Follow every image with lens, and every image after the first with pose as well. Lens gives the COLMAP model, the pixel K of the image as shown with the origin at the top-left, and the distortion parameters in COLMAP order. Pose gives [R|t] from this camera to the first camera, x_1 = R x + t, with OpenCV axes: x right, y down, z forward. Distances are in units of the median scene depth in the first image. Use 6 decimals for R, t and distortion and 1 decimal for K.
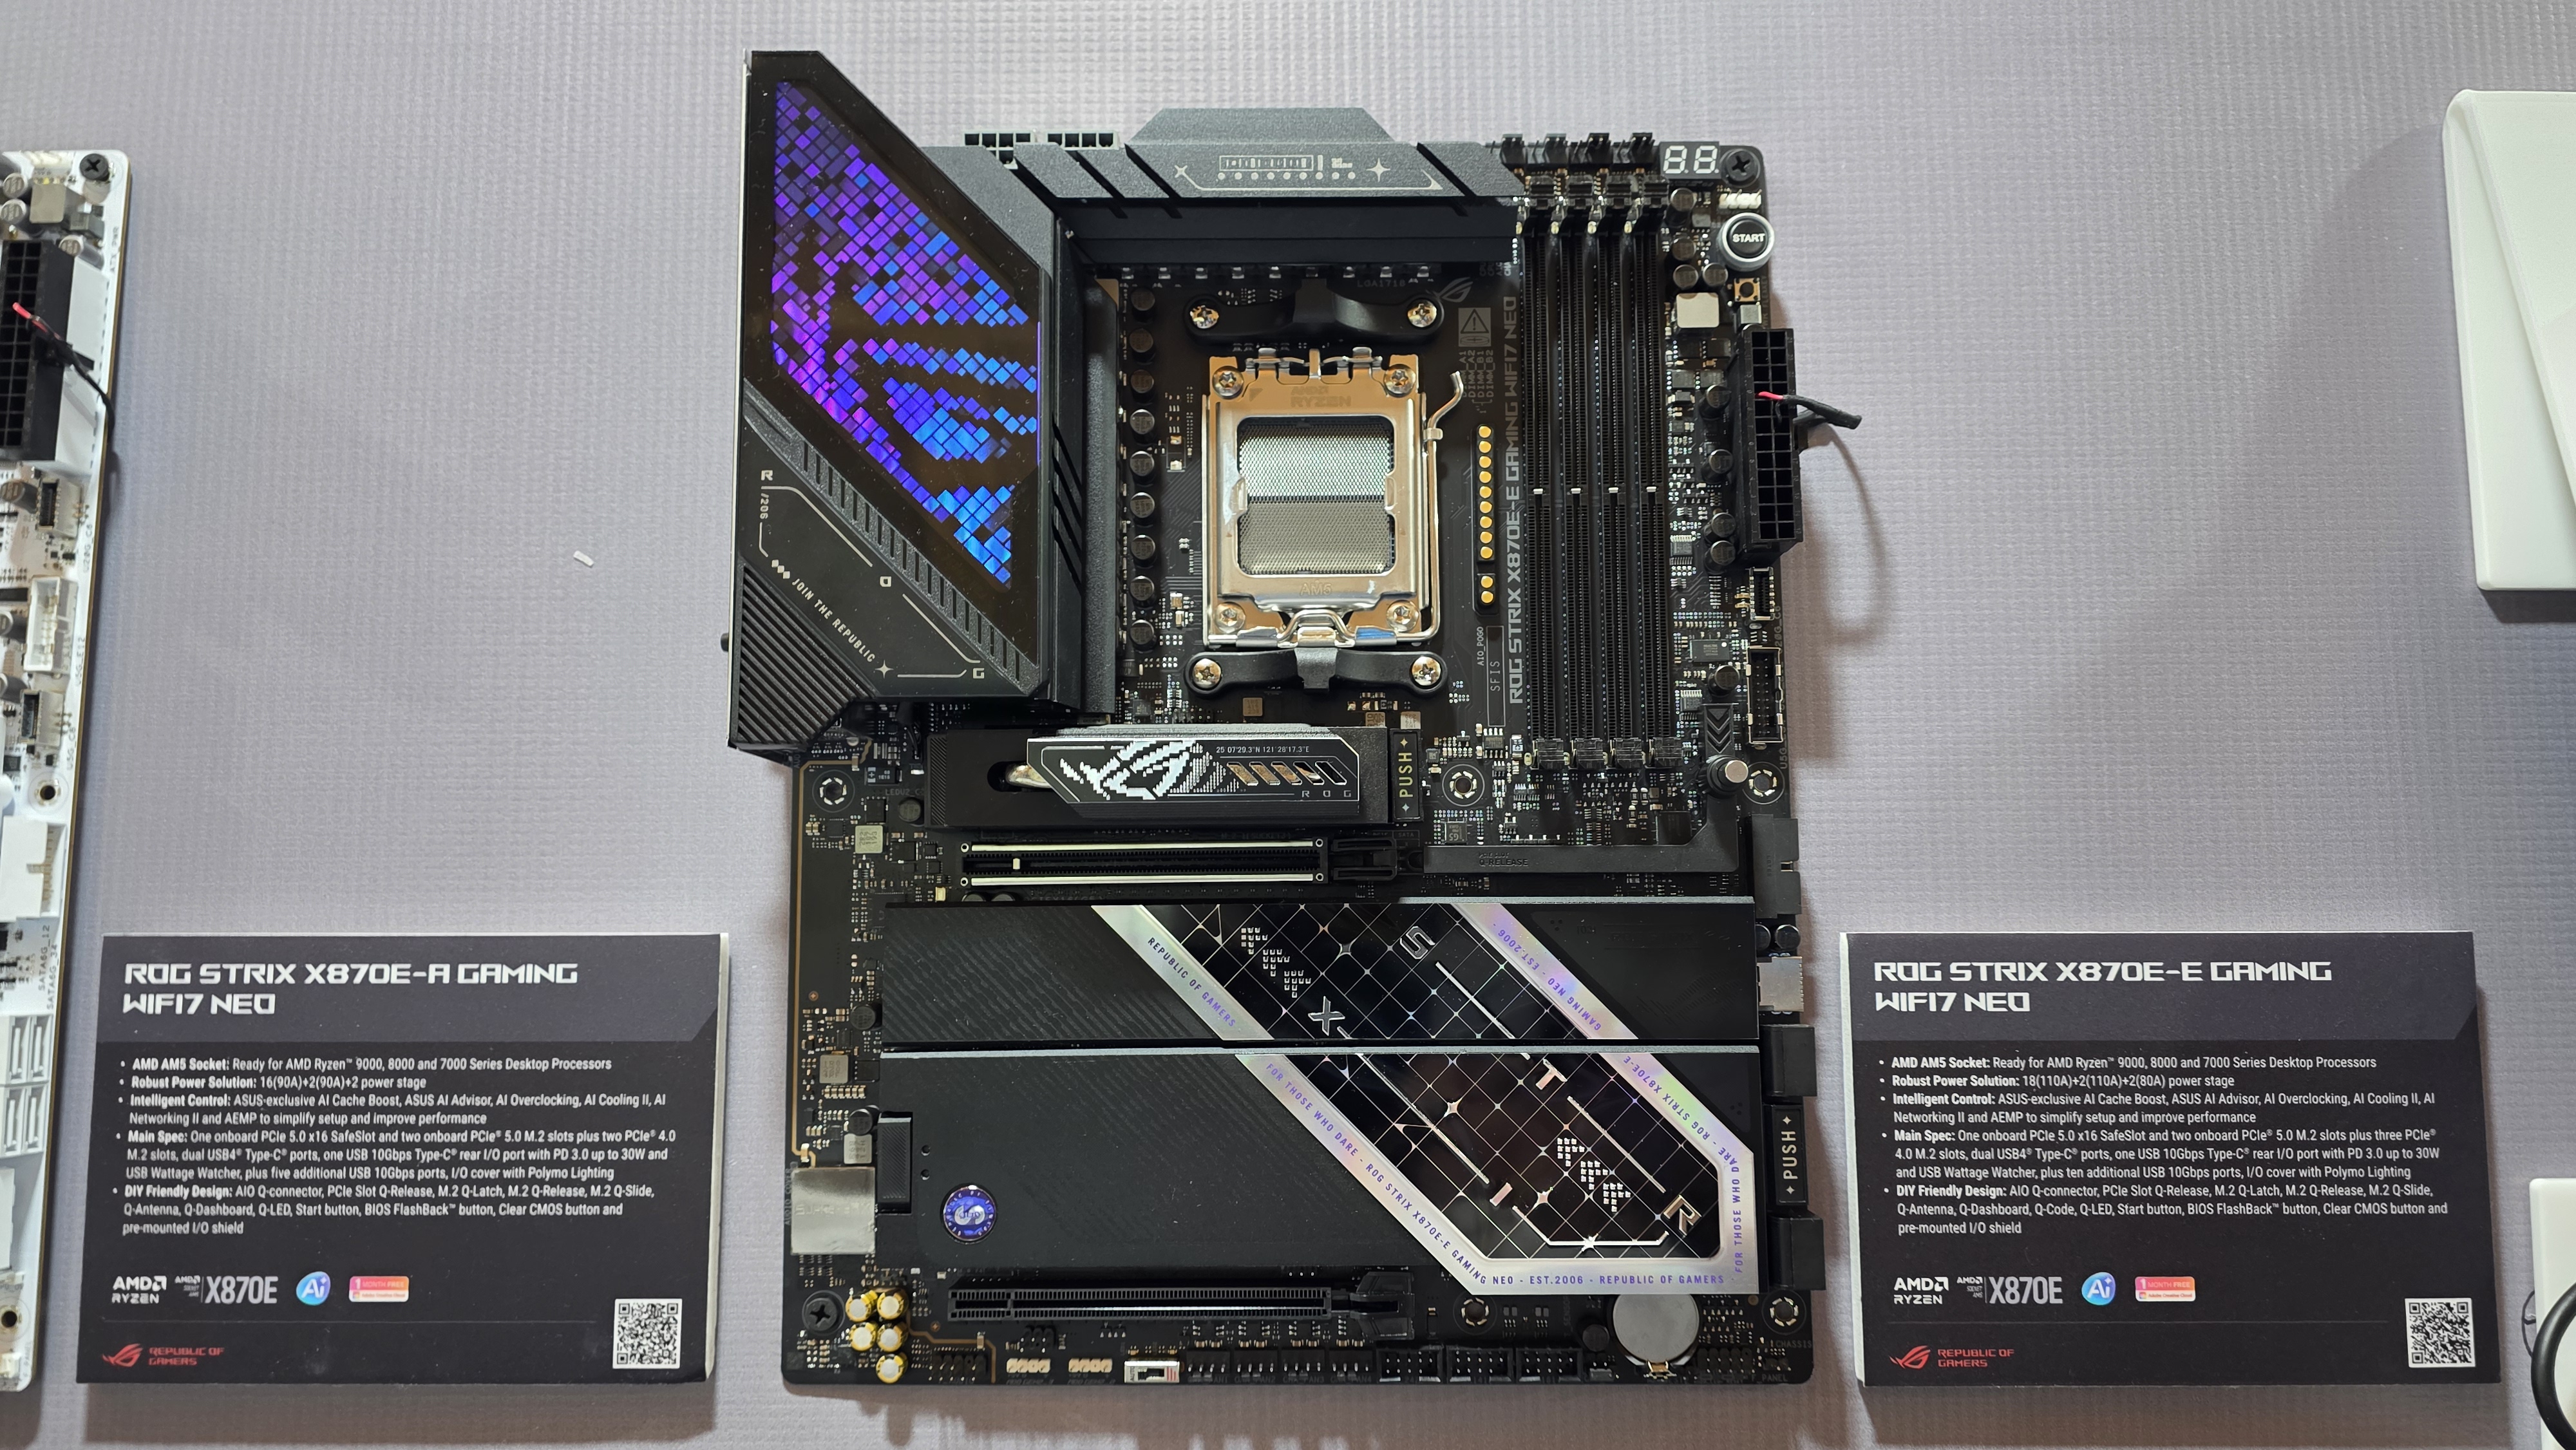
lens RADIAL K [[1831.4, 0, 1289.5], [0, 1831.4, 756.7], [0, 0, 1]] dist [0.022852, -0.064123]
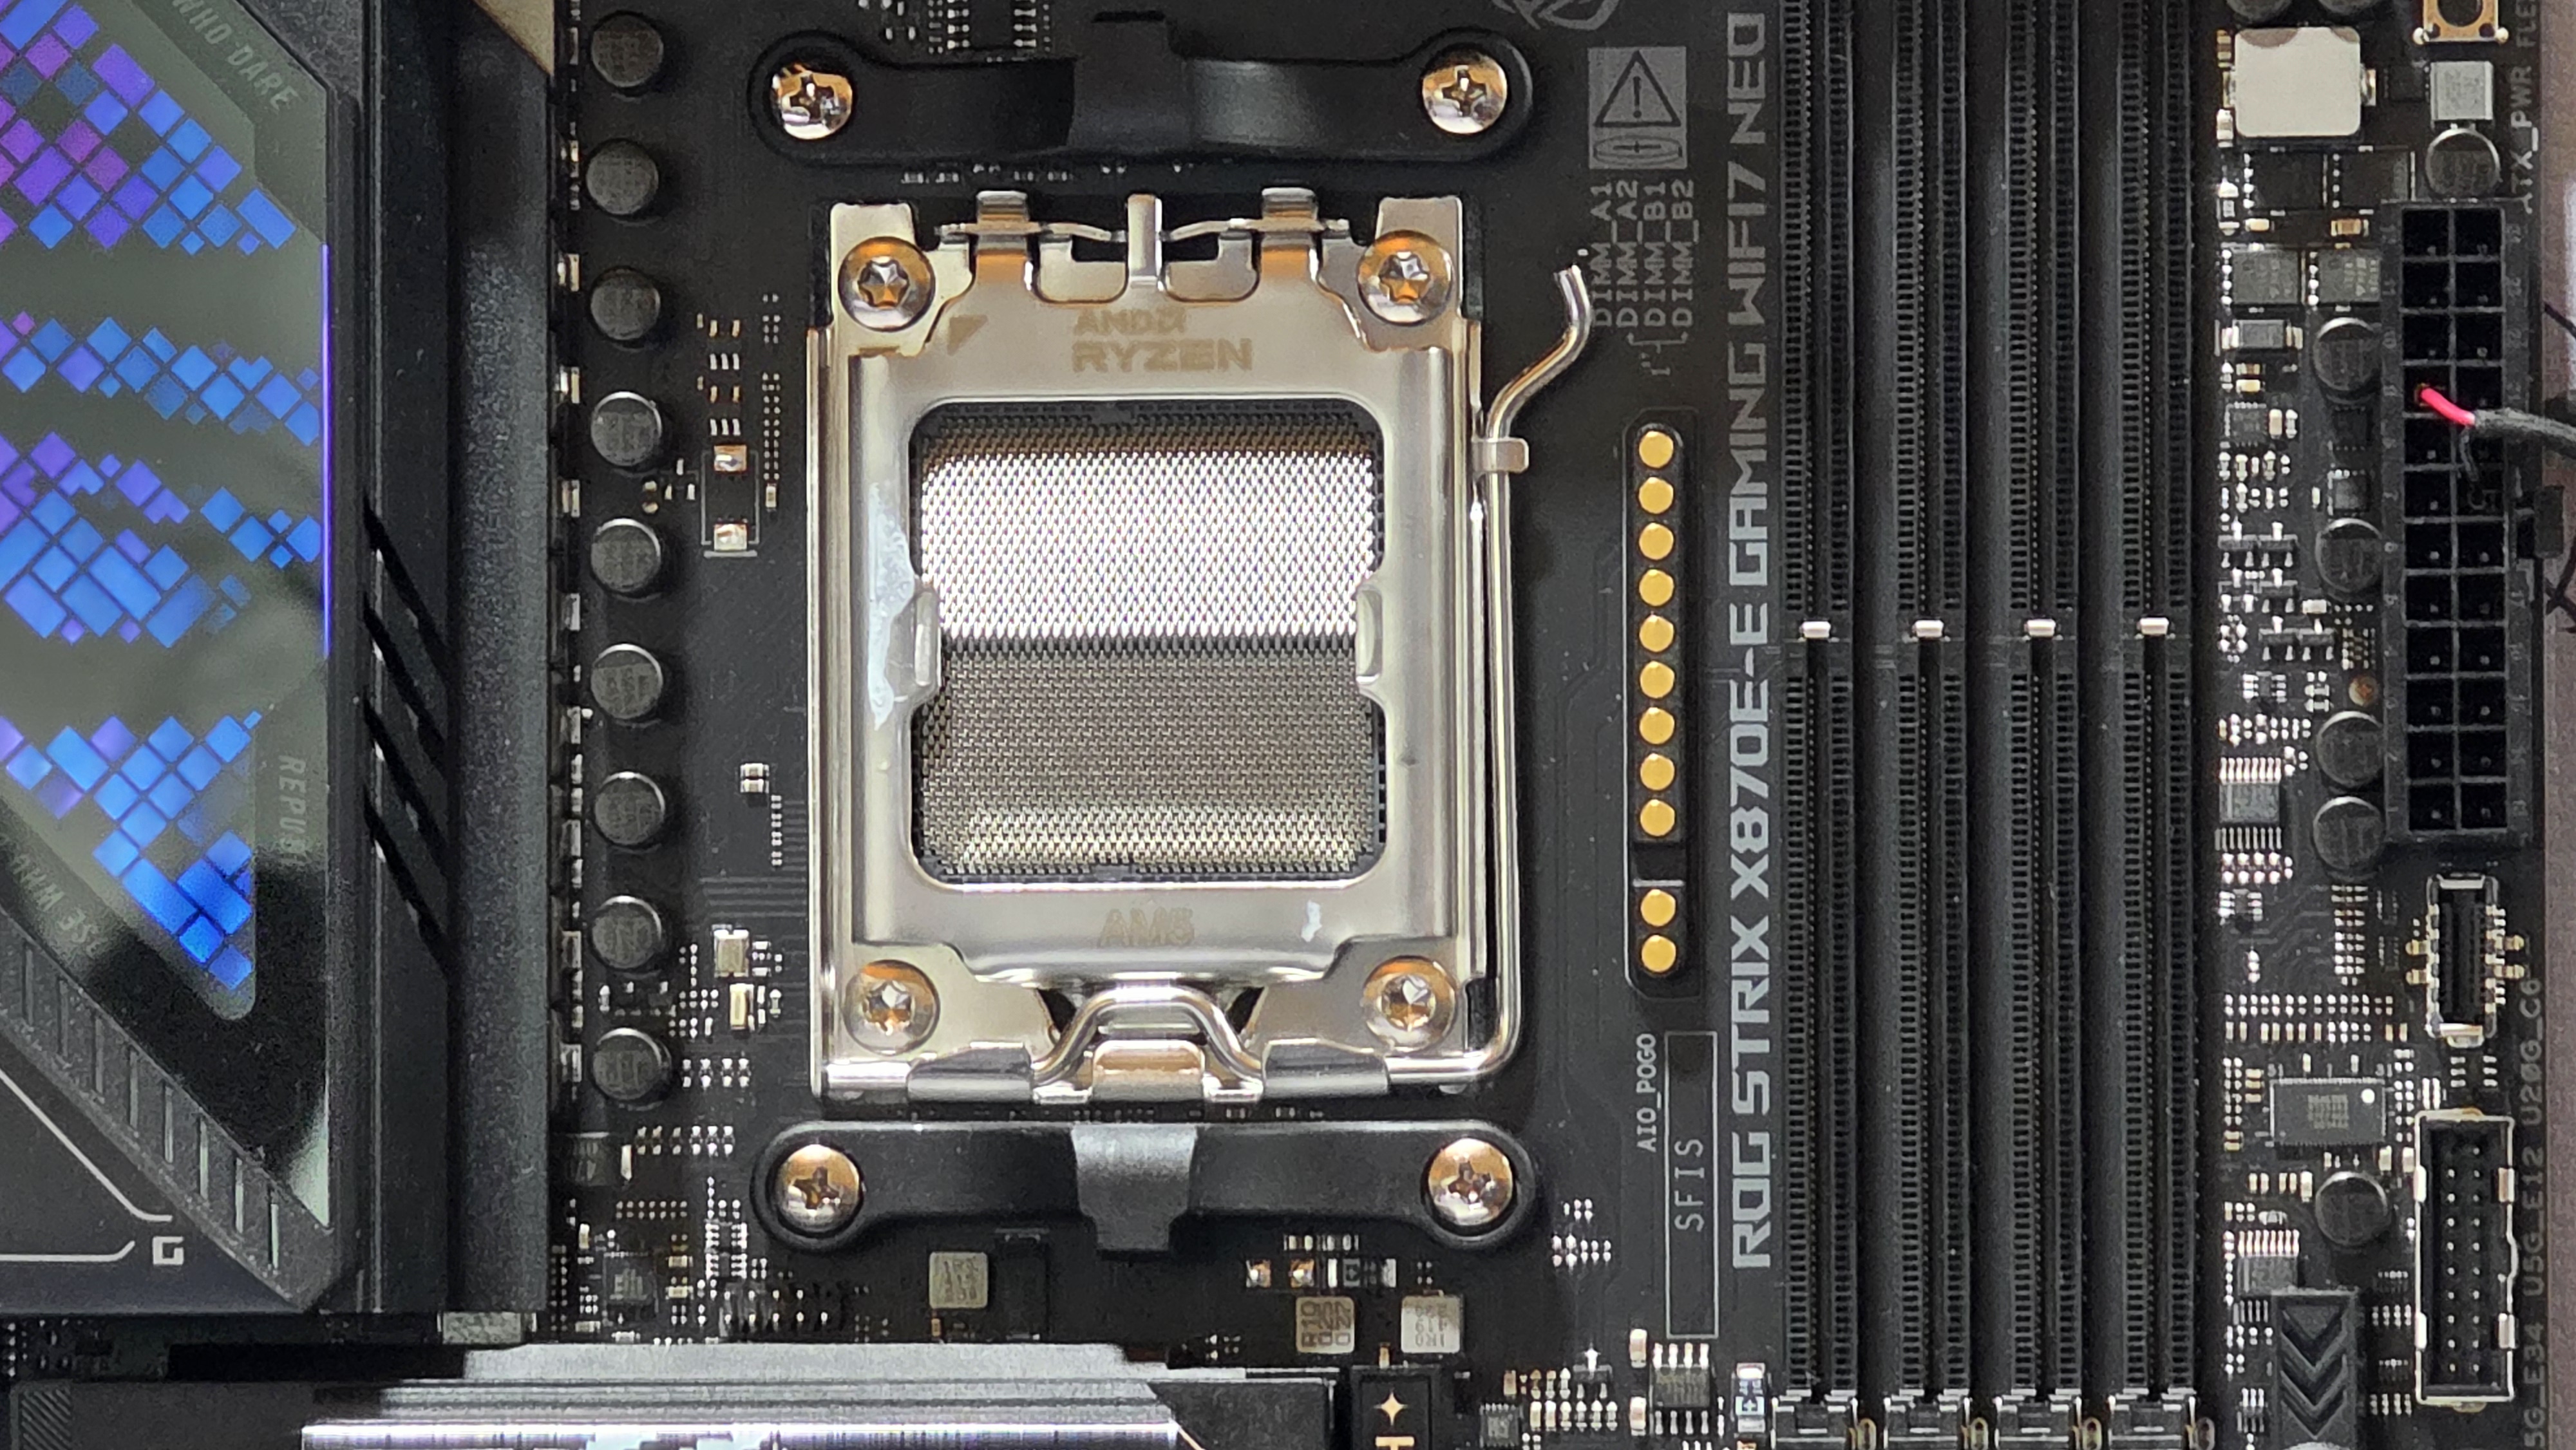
lens RADIAL K [[17274.6, 0, 1288.0], [0, 17274.6, 725.0], [0, 0, 1]] dist [-0.266974, -0.934342]
pose [[0.998248, -0.000744, -0.059163, 0.209306], [0.003979, 0.998501, 0.054588, -0.277569], [0.059034, -0.054728, 0.996755, -1.970031]]
